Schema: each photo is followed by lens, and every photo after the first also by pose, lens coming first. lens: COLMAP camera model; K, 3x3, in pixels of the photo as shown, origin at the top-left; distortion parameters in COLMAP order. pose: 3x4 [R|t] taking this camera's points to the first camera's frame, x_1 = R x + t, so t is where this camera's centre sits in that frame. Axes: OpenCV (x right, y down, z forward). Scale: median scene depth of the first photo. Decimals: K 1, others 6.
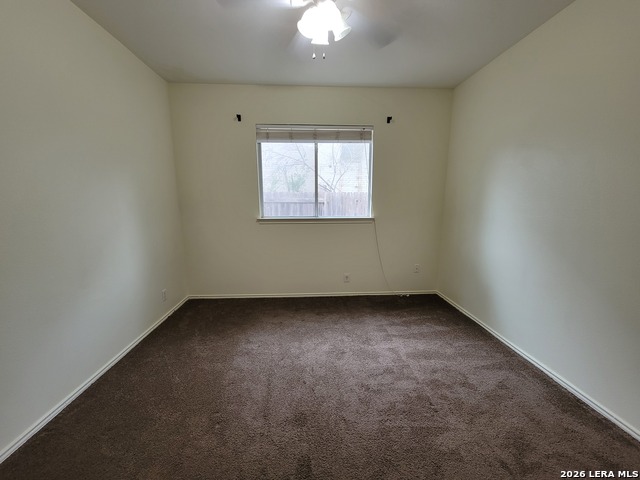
lens RADIAL K [[260.2, 0, 317.1], [0, 260.2, 241.0], [0, 0, 1]] dist [-0.000340, 0.000471]
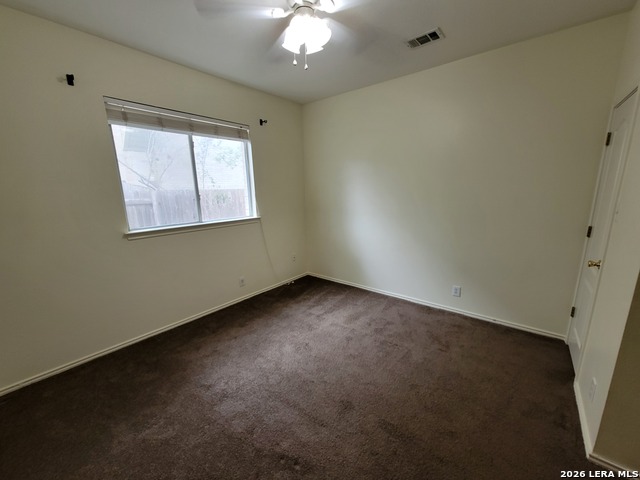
lens RADIAL K [[260.2, 0, 315.4], [0, 260.2, 241.2], [0, 0, 1]] dist [-0.000340, 0.000471]
pose [[0.680079, -0.157952, 0.715921, -0.474607], [0.138893, 0.986590, 0.085729, -0.065797], [-0.719862, 0.041134, 0.692898, 0.169524]]
